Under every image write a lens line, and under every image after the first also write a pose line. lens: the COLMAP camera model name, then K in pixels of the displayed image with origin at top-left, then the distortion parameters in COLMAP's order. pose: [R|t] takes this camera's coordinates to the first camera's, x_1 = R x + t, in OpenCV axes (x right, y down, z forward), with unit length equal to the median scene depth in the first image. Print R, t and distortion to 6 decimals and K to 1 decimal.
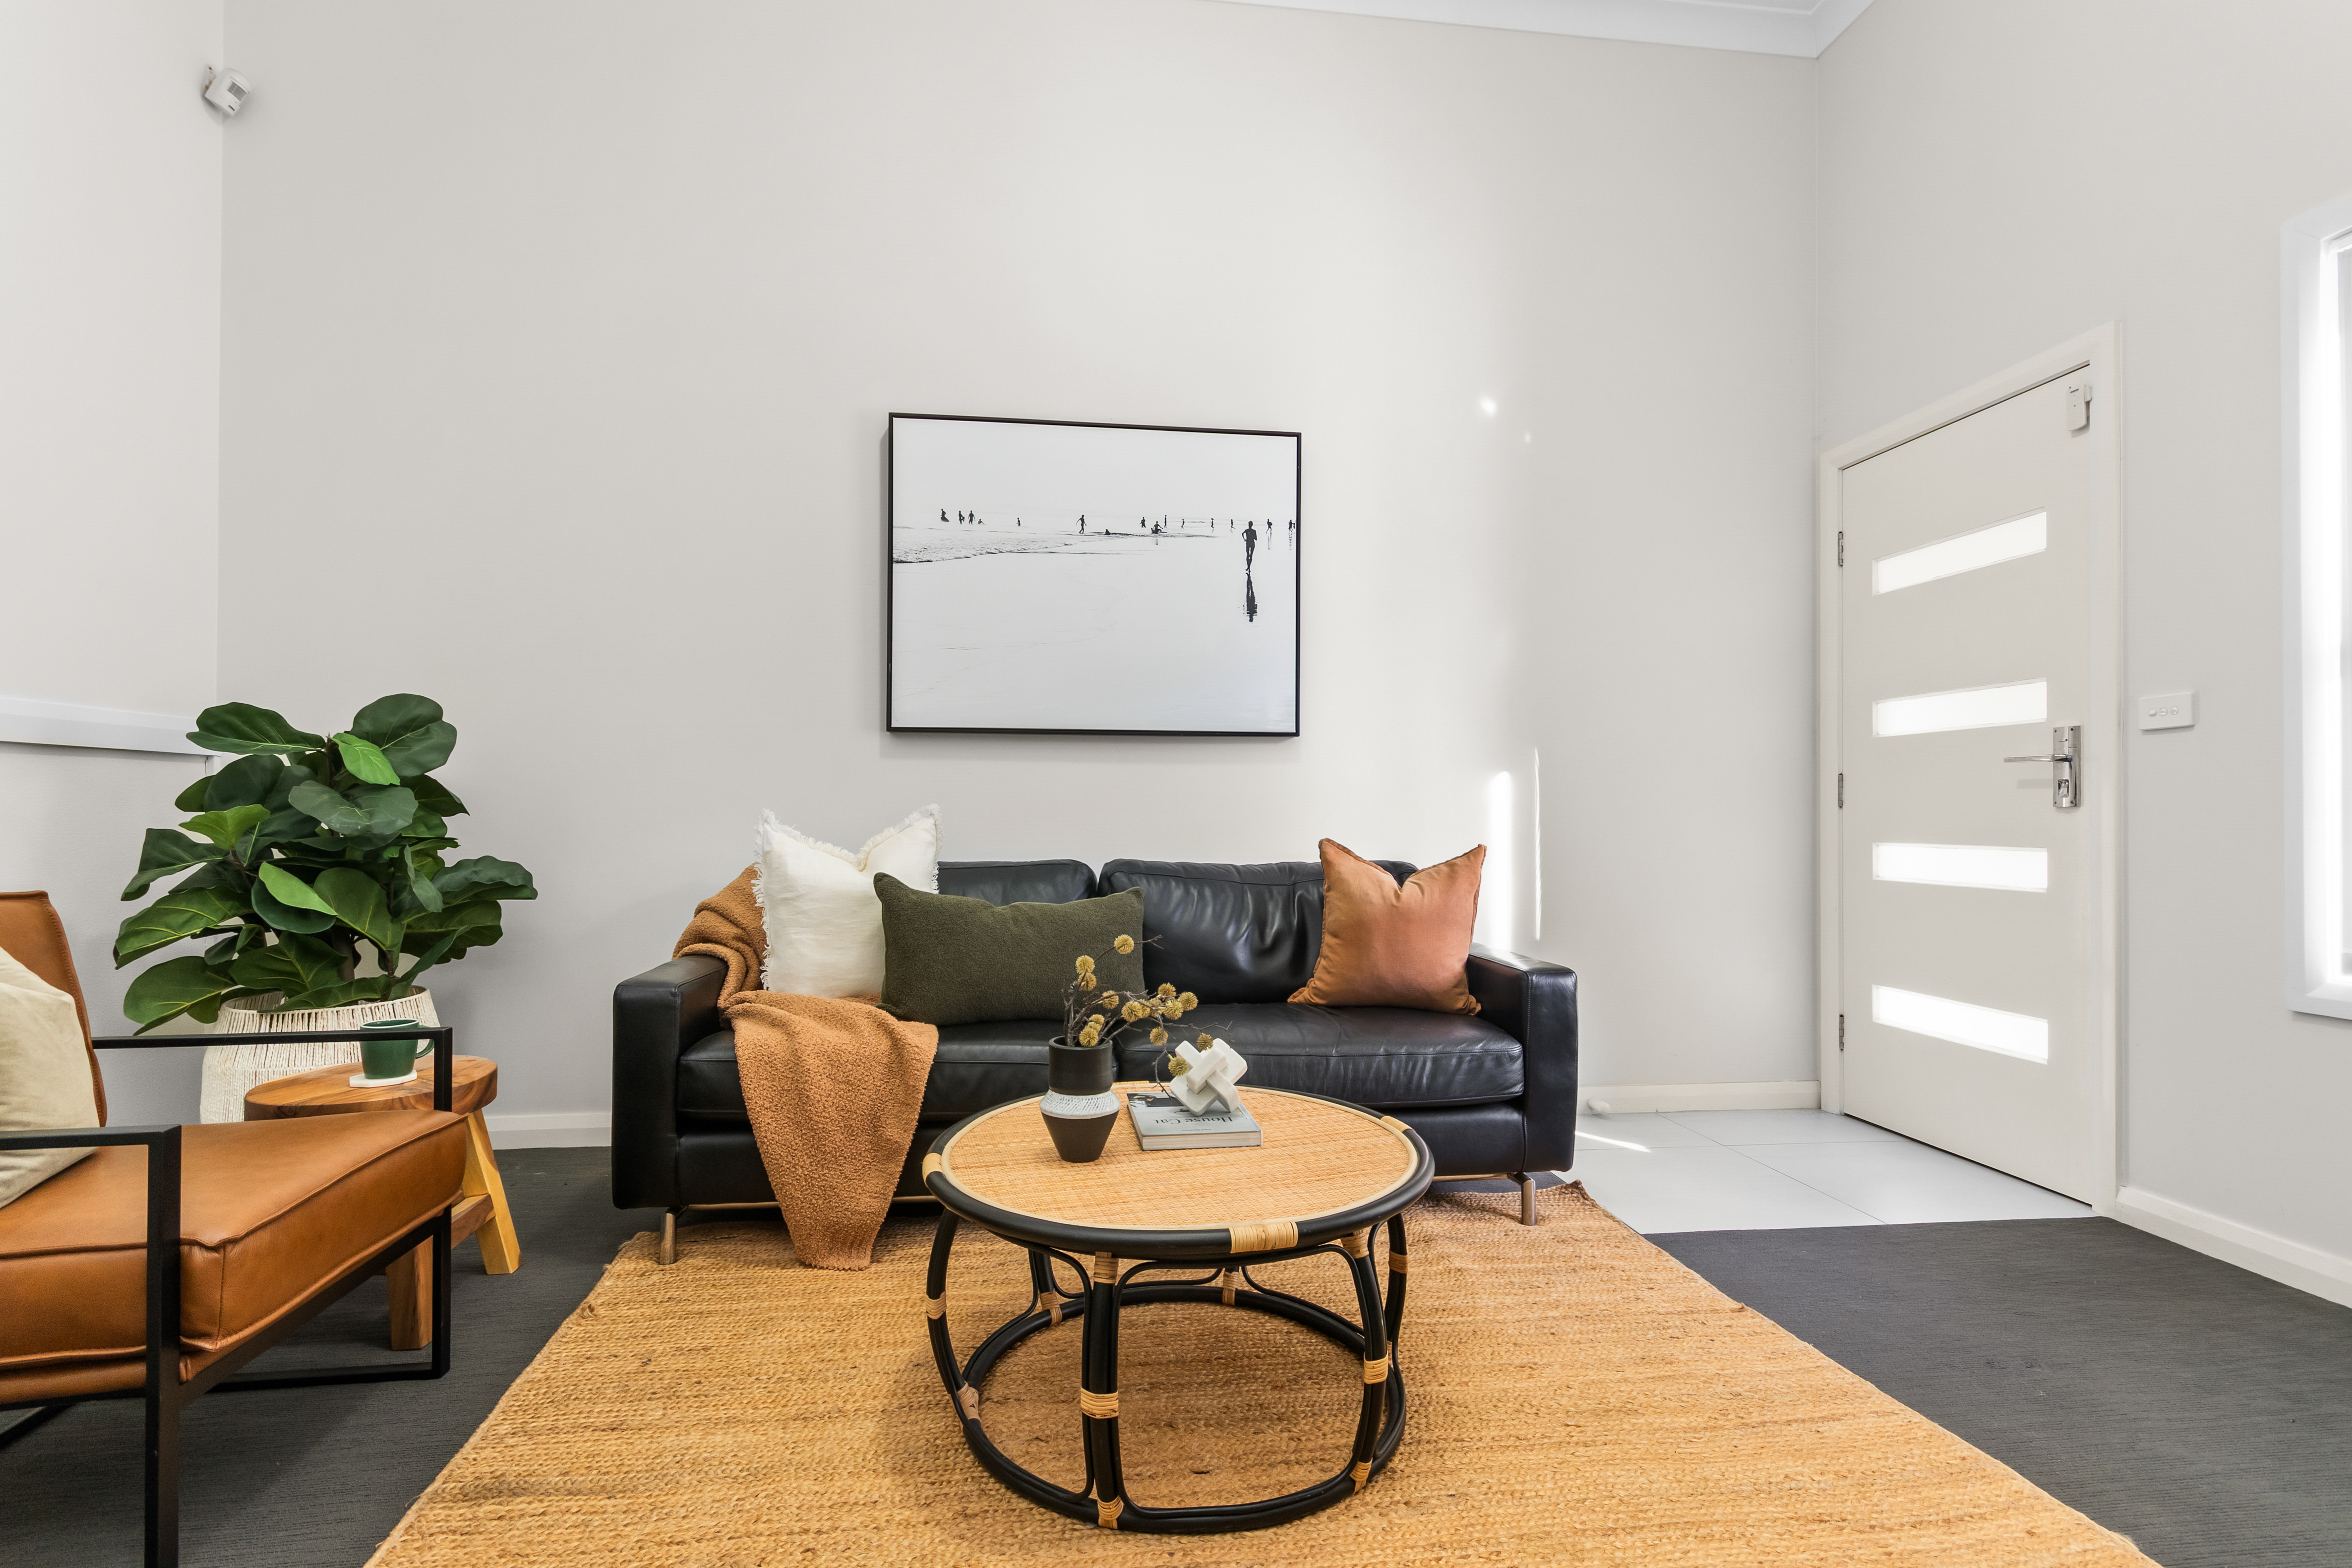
lens RADIAL K [[1091.5, 0, 1173.9], [0, 1091.5, 799.6], [0, 0, 1]] dist [-0.003567, 0.000108]
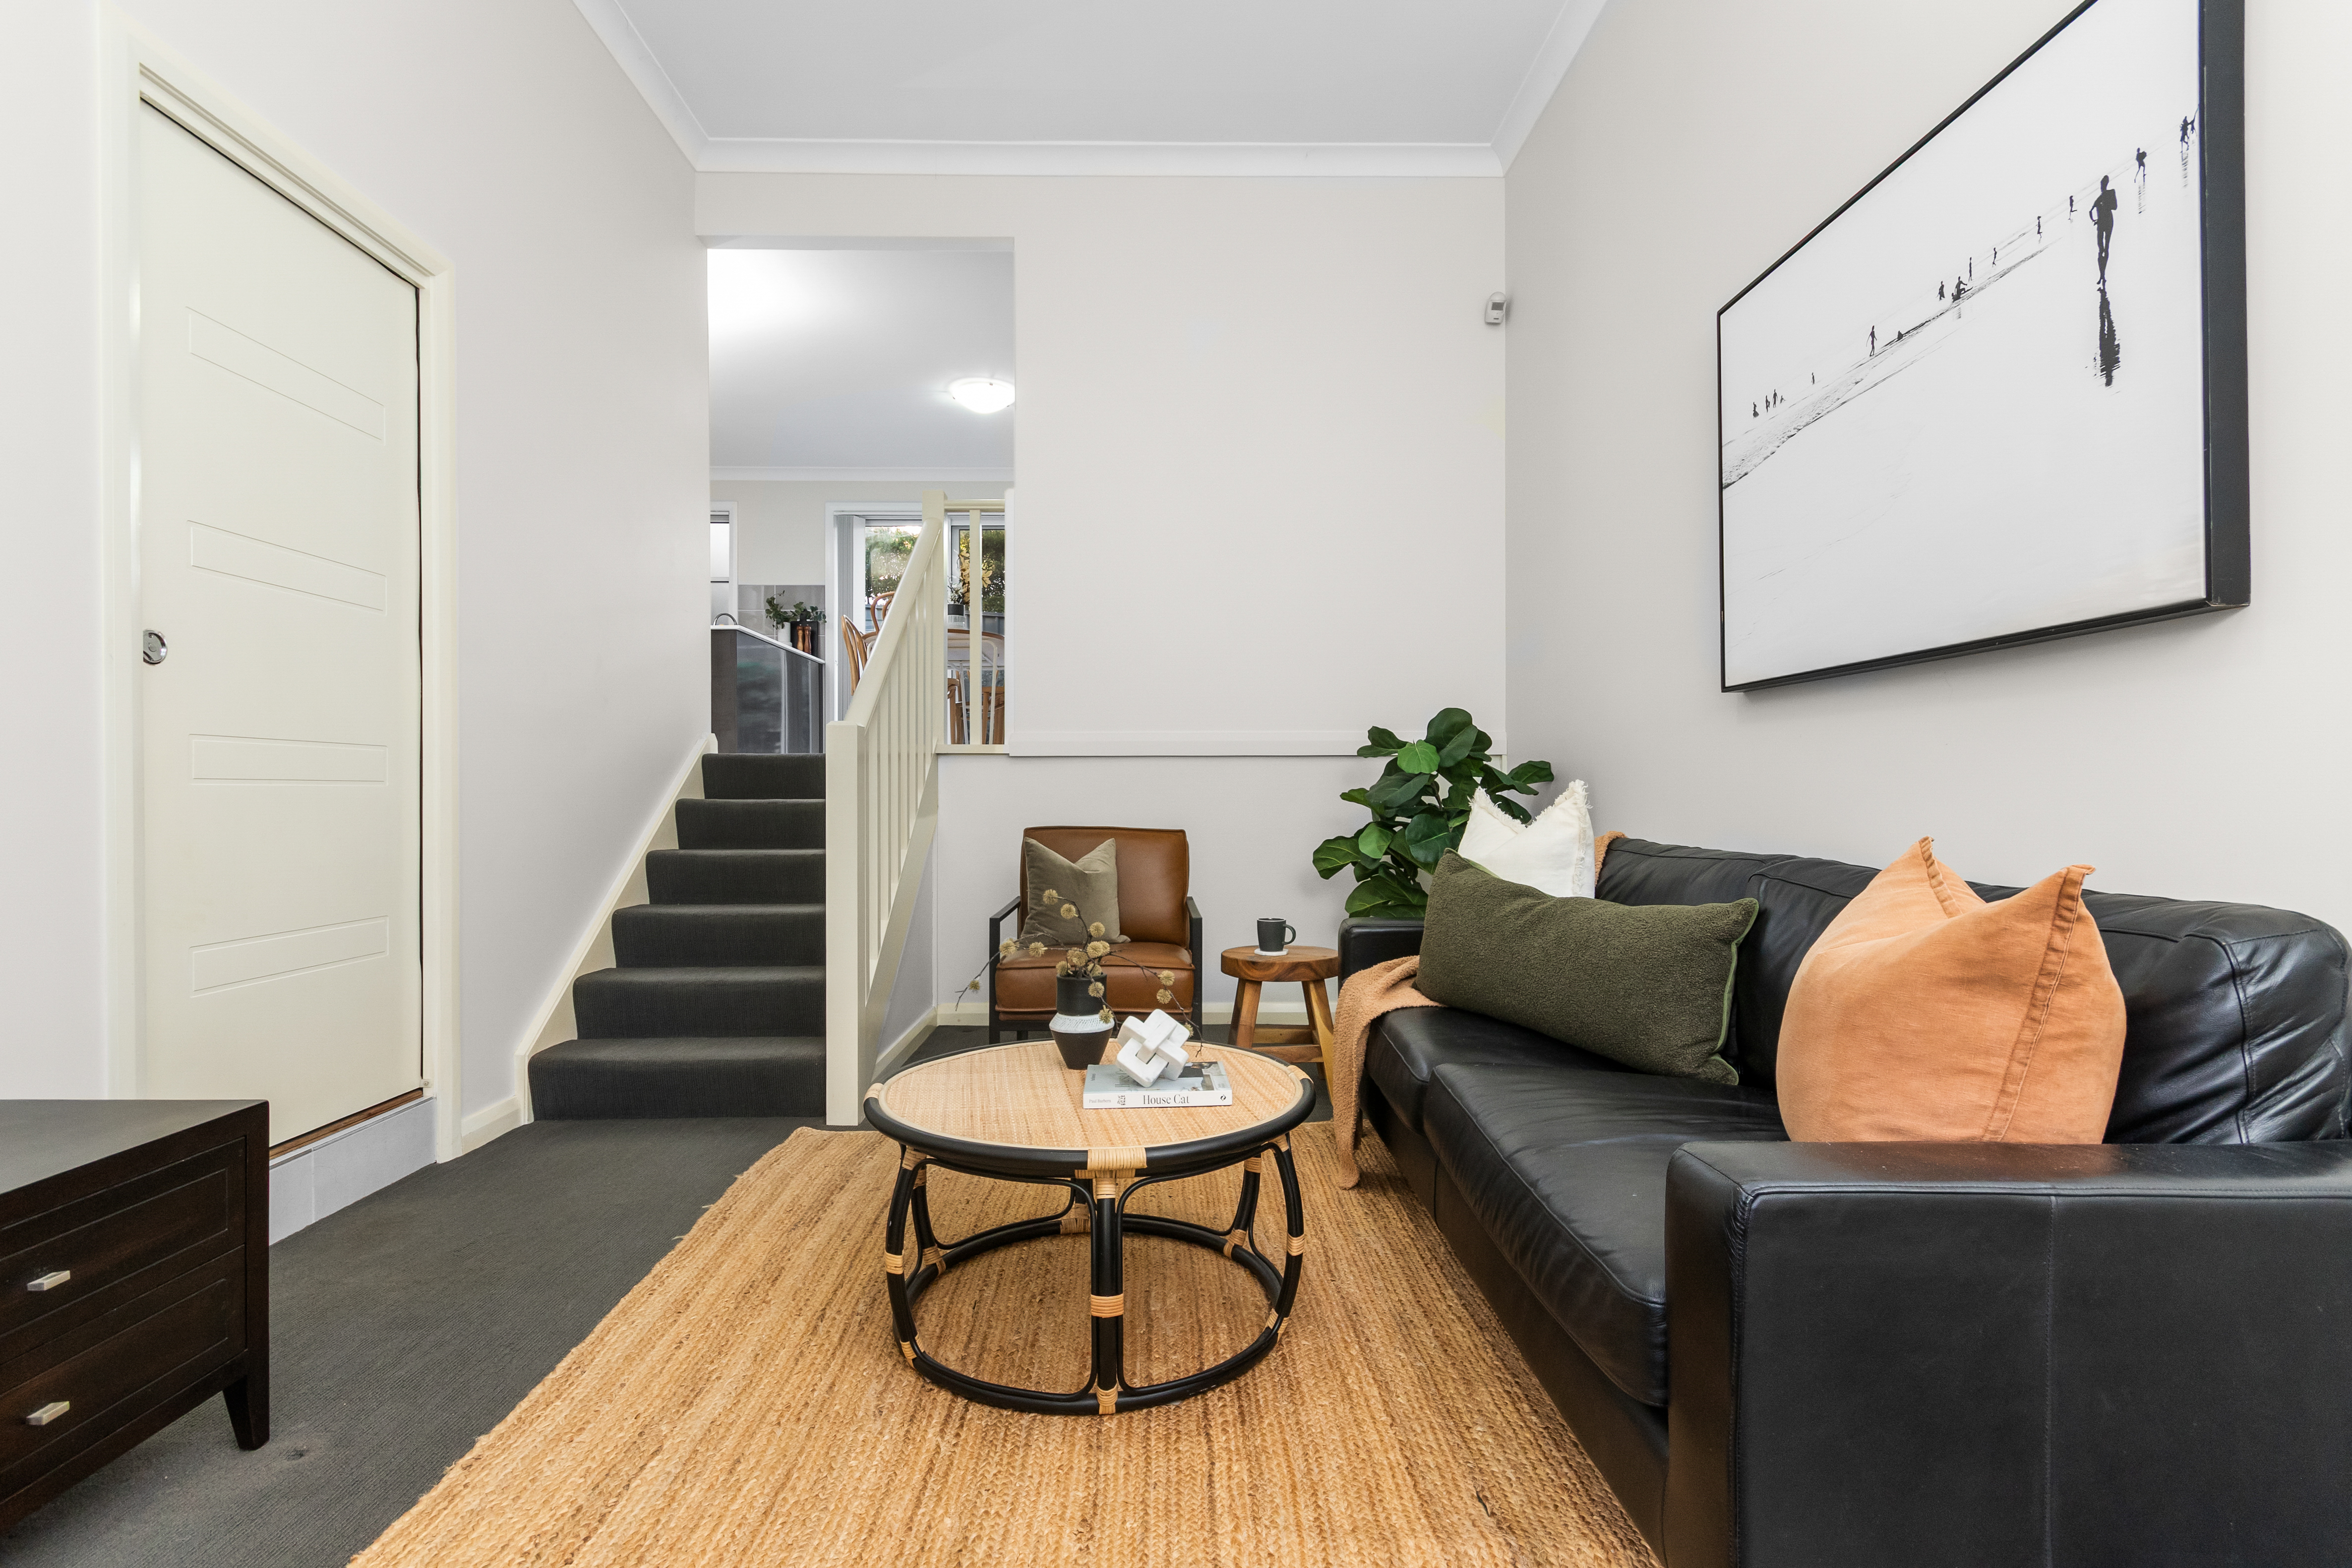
lens RADIAL K [[1091.5, 0, 1176.7], [0, 1091.5, 787.6], [0, 0, 1]] dist [-0.003567, 0.000108]
pose [[-0.106983, -0.004556, -0.994250, 0.591941], [0.020381, 0.999769, -0.006775, 0.006936], [0.994052, -0.020988, -0.106866, 0.650308]]
